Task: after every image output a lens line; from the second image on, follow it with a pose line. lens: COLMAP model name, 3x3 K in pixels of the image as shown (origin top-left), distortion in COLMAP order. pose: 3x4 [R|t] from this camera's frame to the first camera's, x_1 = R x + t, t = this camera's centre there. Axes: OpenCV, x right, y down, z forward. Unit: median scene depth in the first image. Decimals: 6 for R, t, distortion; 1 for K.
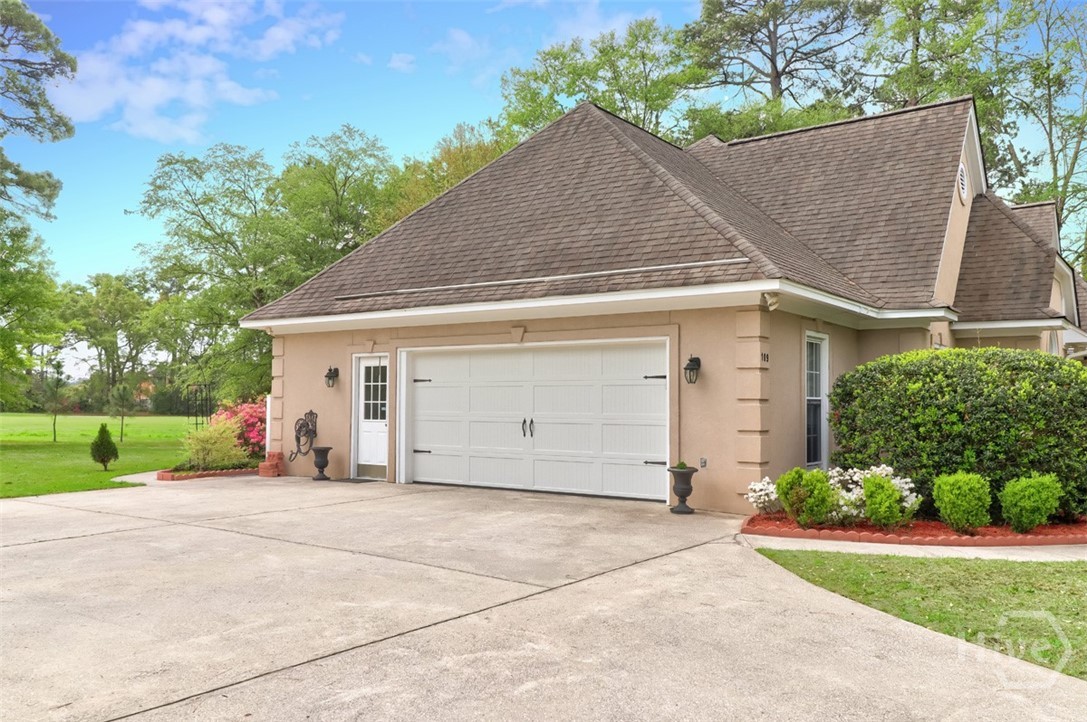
lens RADIAL K [[1126.6, 0, 611.9], [0, 1126.6, 359.9], [0, 0, 1]] dist [-0.032758, 0.096549]
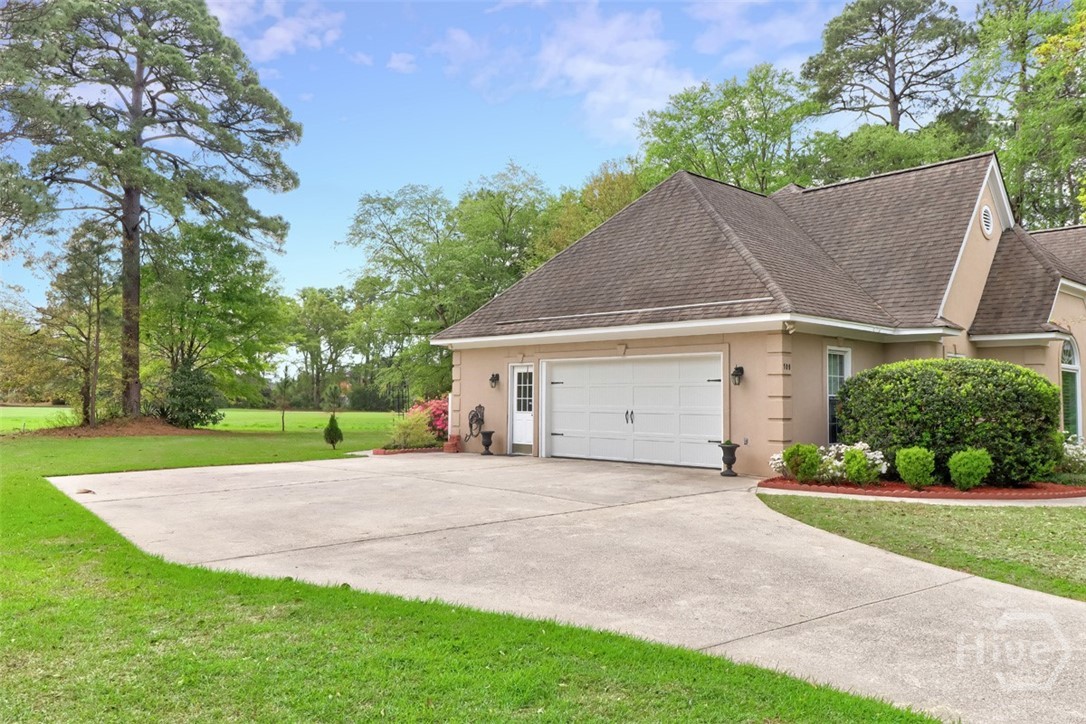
lens RADIAL K [[1056.0, 0, 542.5], [0, 1056.0, 330.8], [0, 0, 1]] dist [0.010671, 0.004262]
pose [[0.978568, -0.013486, -0.205480, 0.077089], [0.007837, 0.999569, -0.028284, -0.008668], [0.205773, 0.026068, 0.978252, -0.260572]]
